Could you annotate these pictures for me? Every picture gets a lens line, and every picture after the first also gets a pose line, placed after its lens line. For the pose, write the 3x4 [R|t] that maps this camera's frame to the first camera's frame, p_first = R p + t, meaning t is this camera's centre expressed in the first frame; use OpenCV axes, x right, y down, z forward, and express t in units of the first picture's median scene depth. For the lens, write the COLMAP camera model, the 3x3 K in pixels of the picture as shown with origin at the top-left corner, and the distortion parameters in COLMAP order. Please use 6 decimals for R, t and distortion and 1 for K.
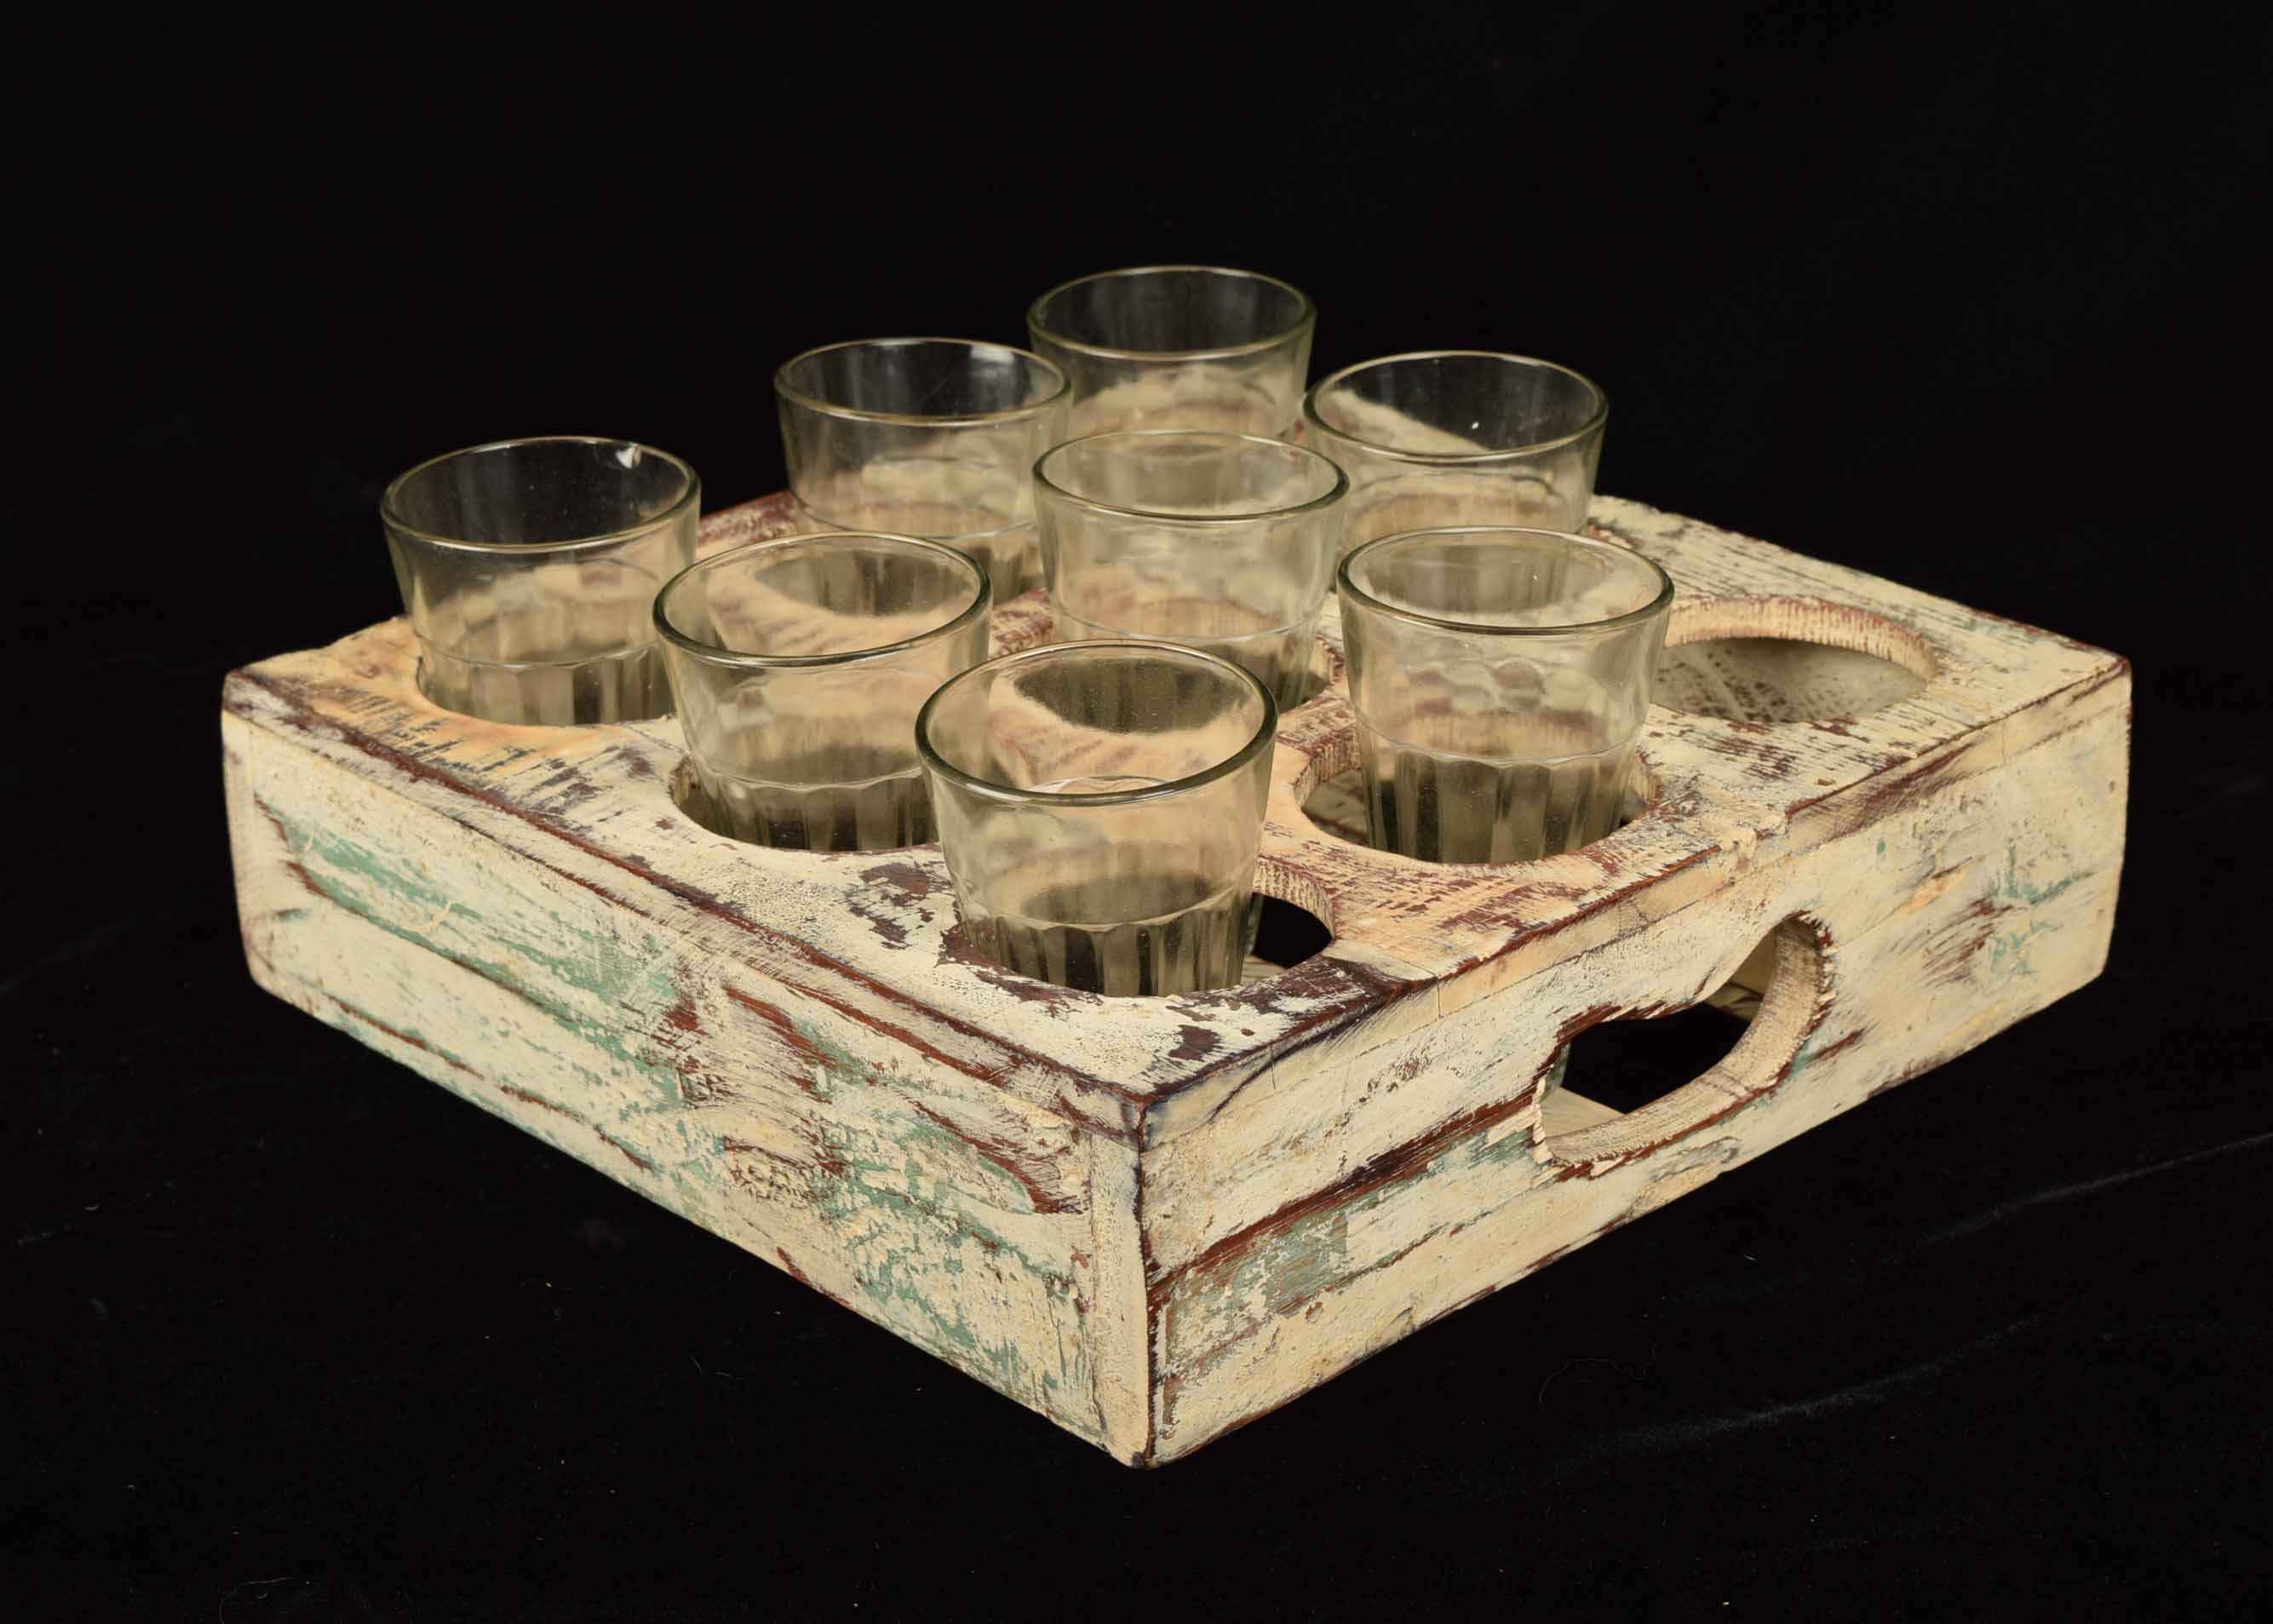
lens RADIAL K [[4423.3, 0, 1136.5], [0, 4423.3, 812.0], [0, 0, 1]] dist [0.021025, -0.051507]
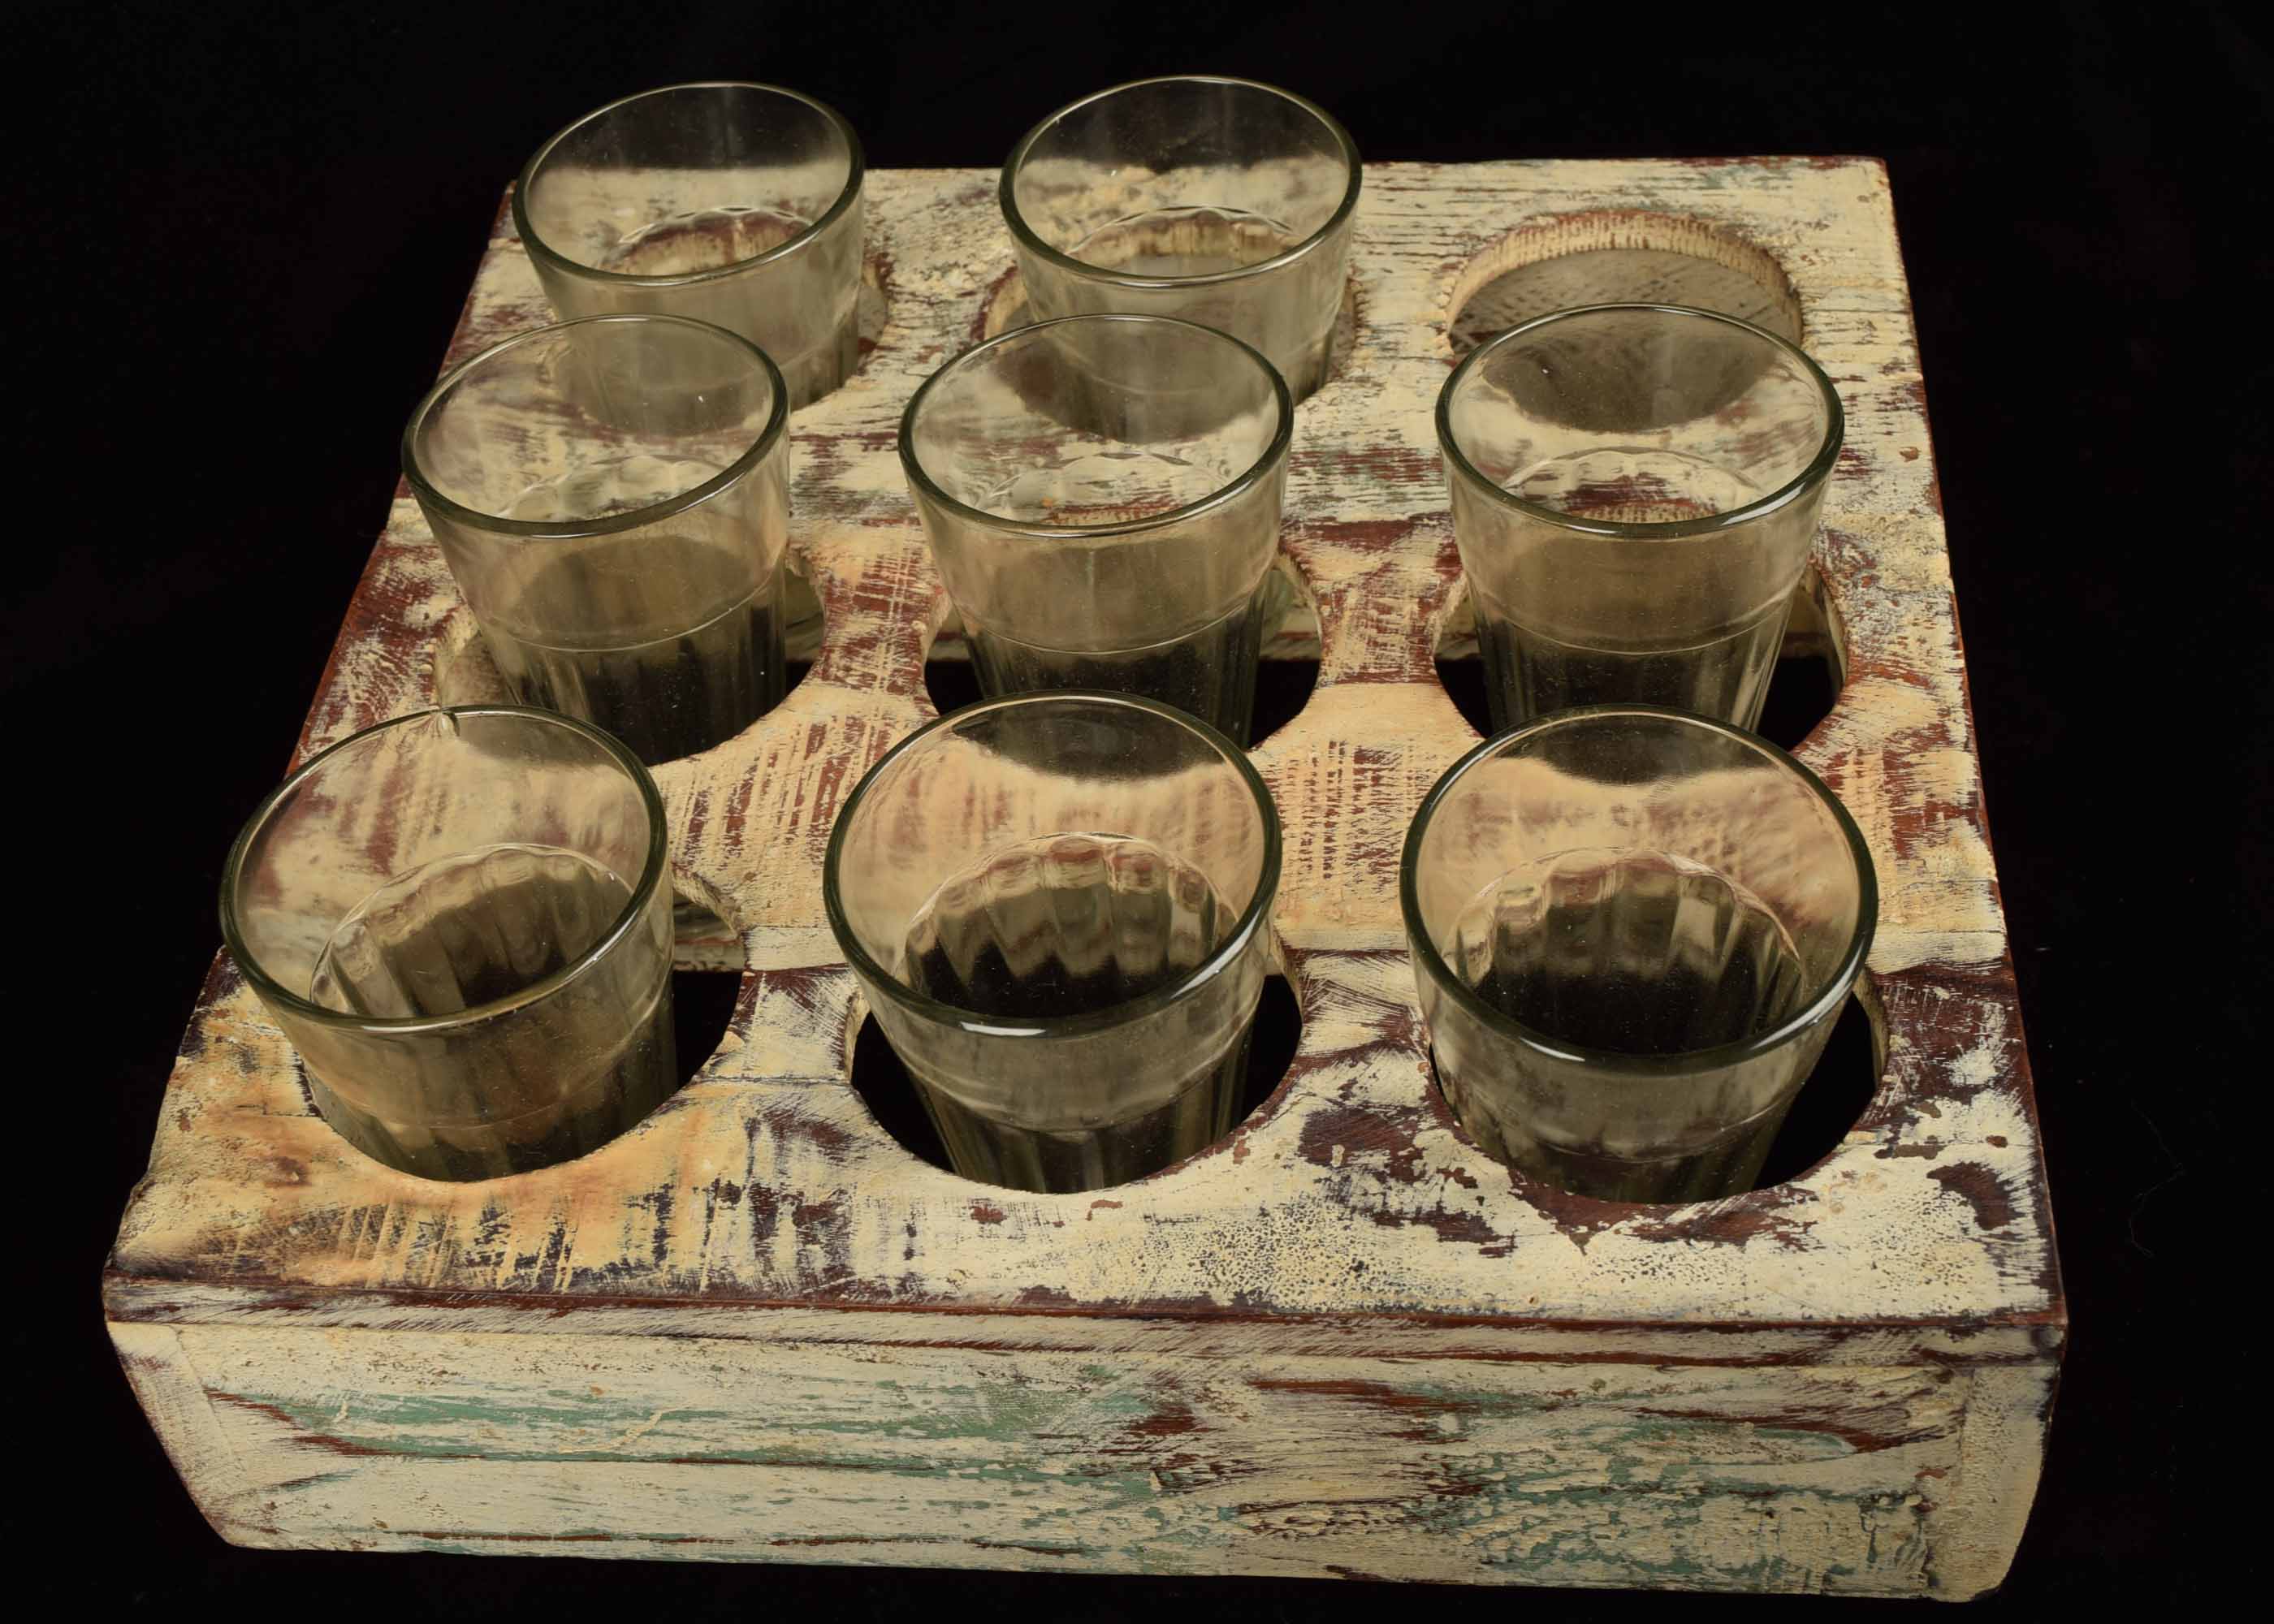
lens RADIAL K [[3030.5, 0, 1061.9], [0, 3030.5, 804.6], [0, 0, 1]] dist [-0.042397, -0.037846]
pose [[0.749767, -0.503543, 0.429295, -0.290135], [0.337620, 0.849086, 0.406284, -0.267338], [-0.569089, -0.159680, 0.806622, 0.608441]]
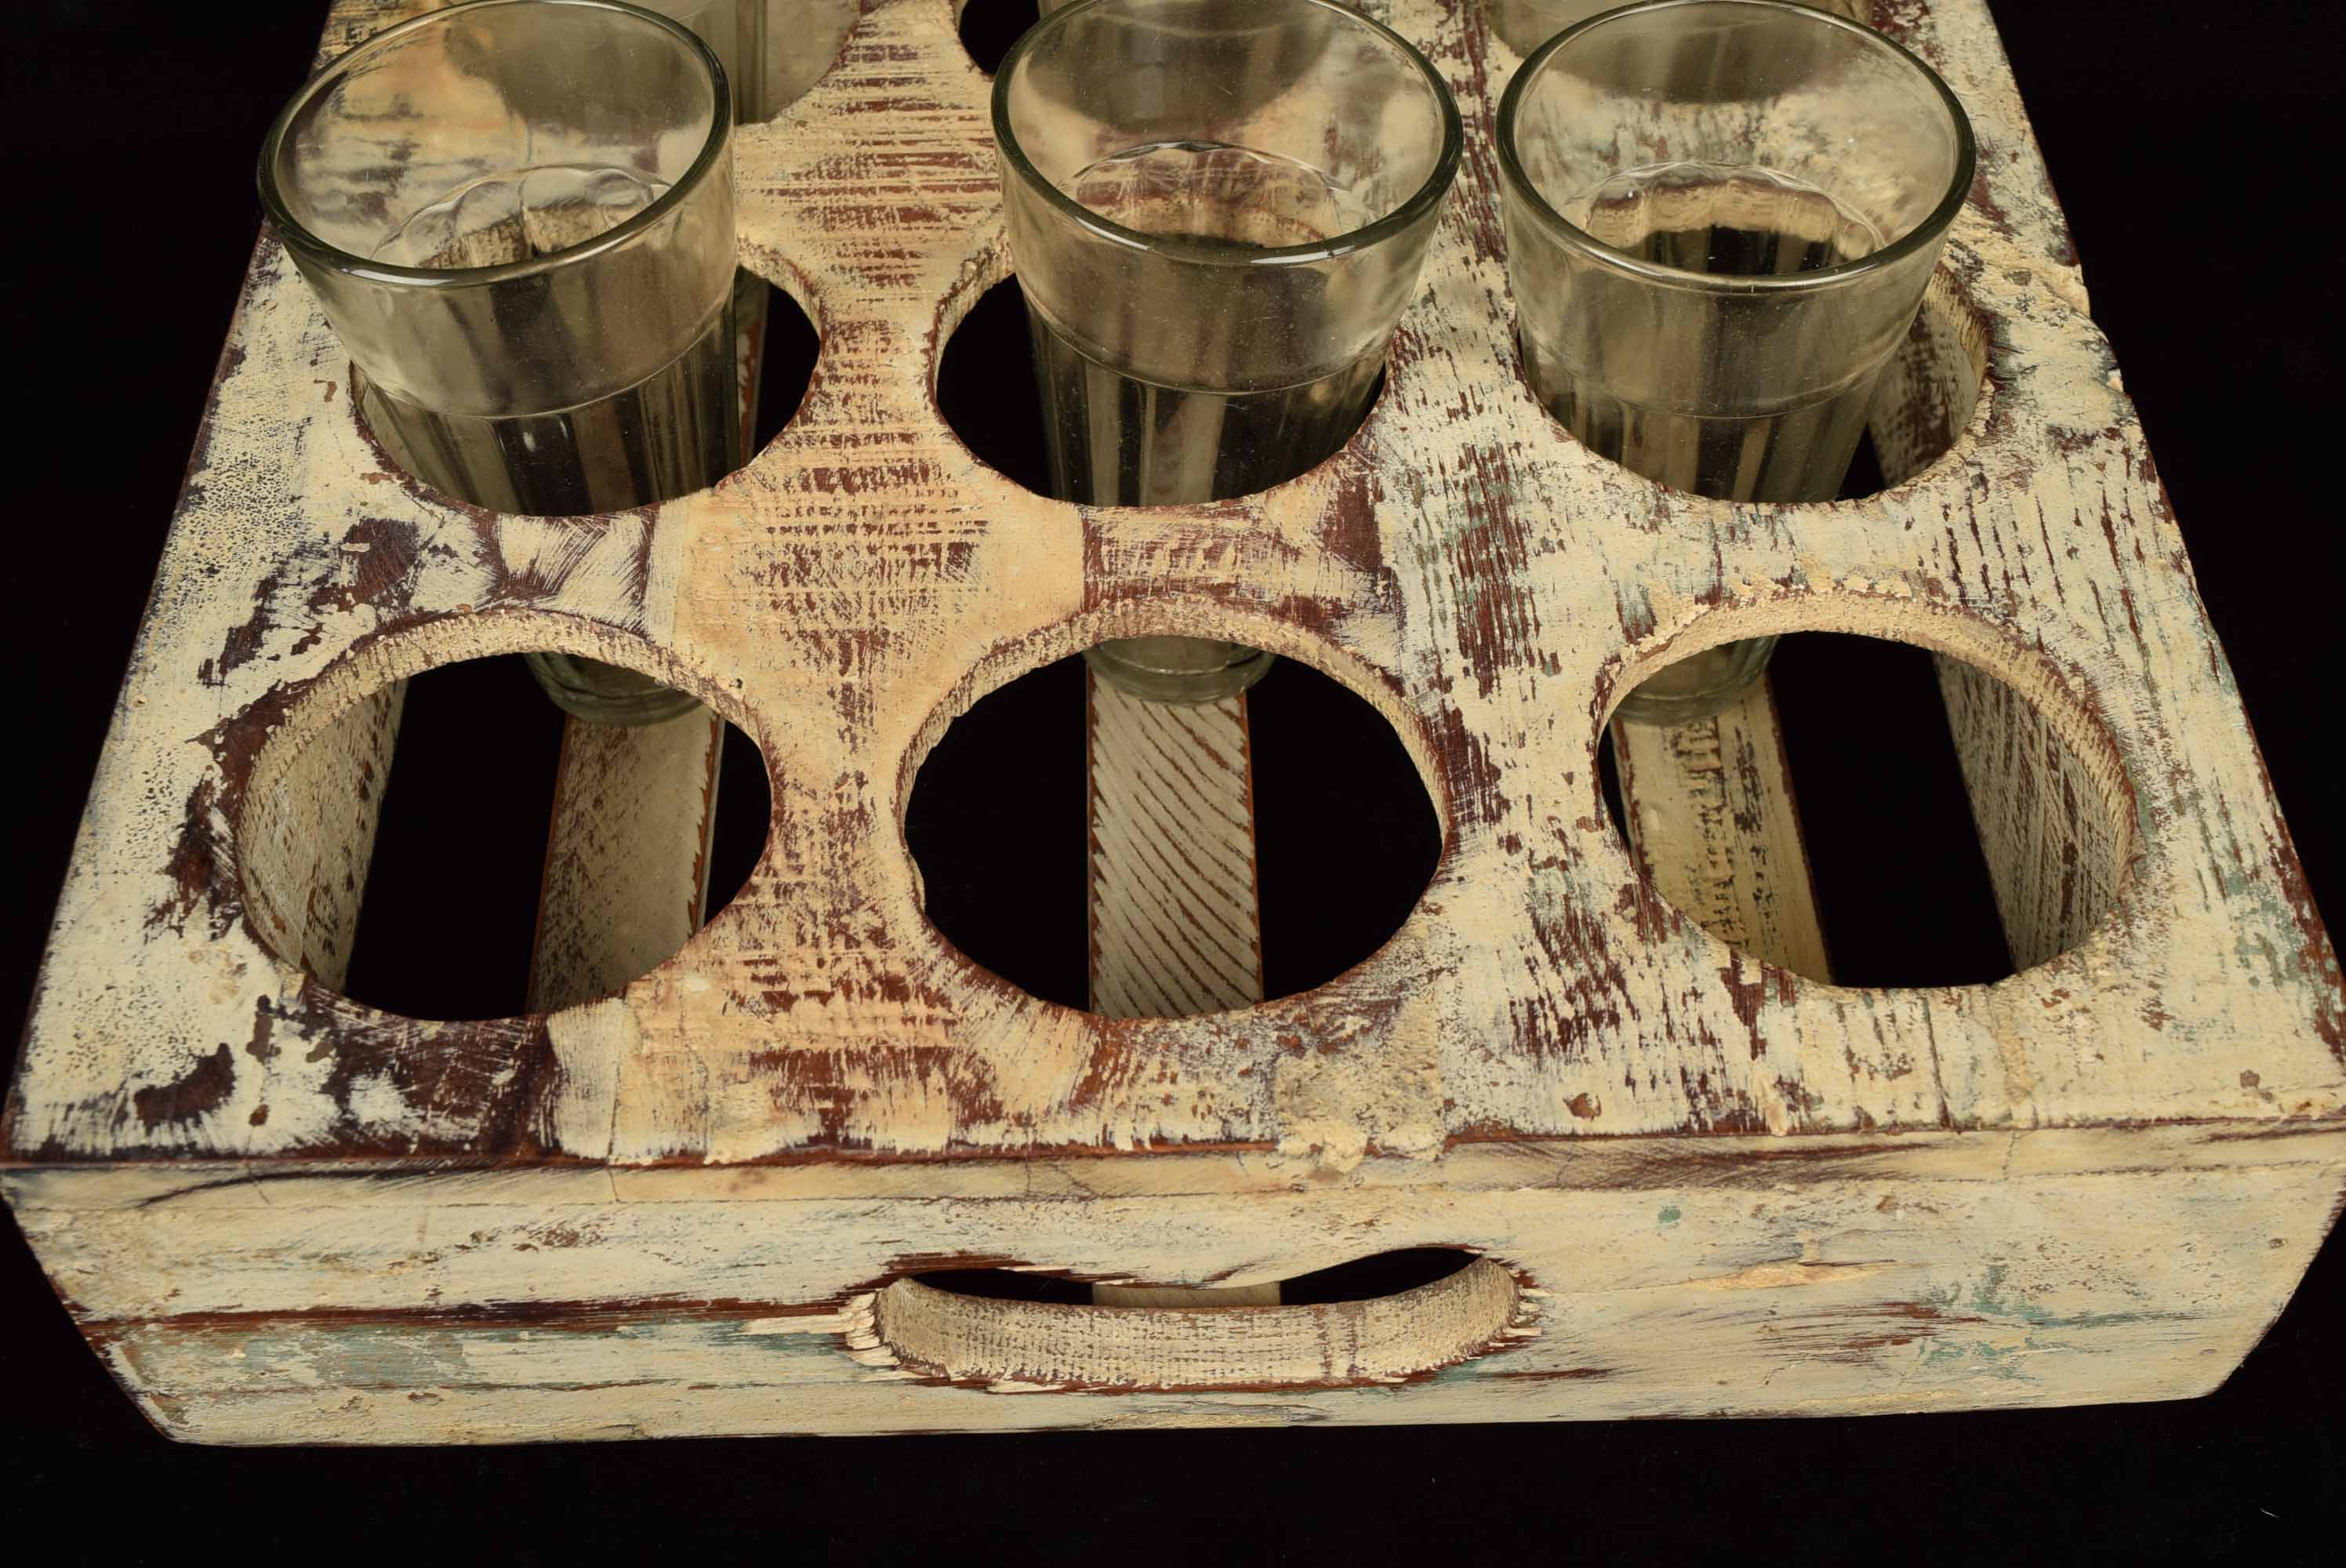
lens RADIAL K [[2703.5, 0, 1180.9], [0, 2703.5, 757.2], [0, 0, 1]] dist [-0.058712, 0.008471]
pose [[0.746865, 0.517037, -0.418169, 0.252660], [-0.278372, 0.814192, 0.509509, -0.224521], [0.603906, -0.264128, 0.752020, 0.732161]]
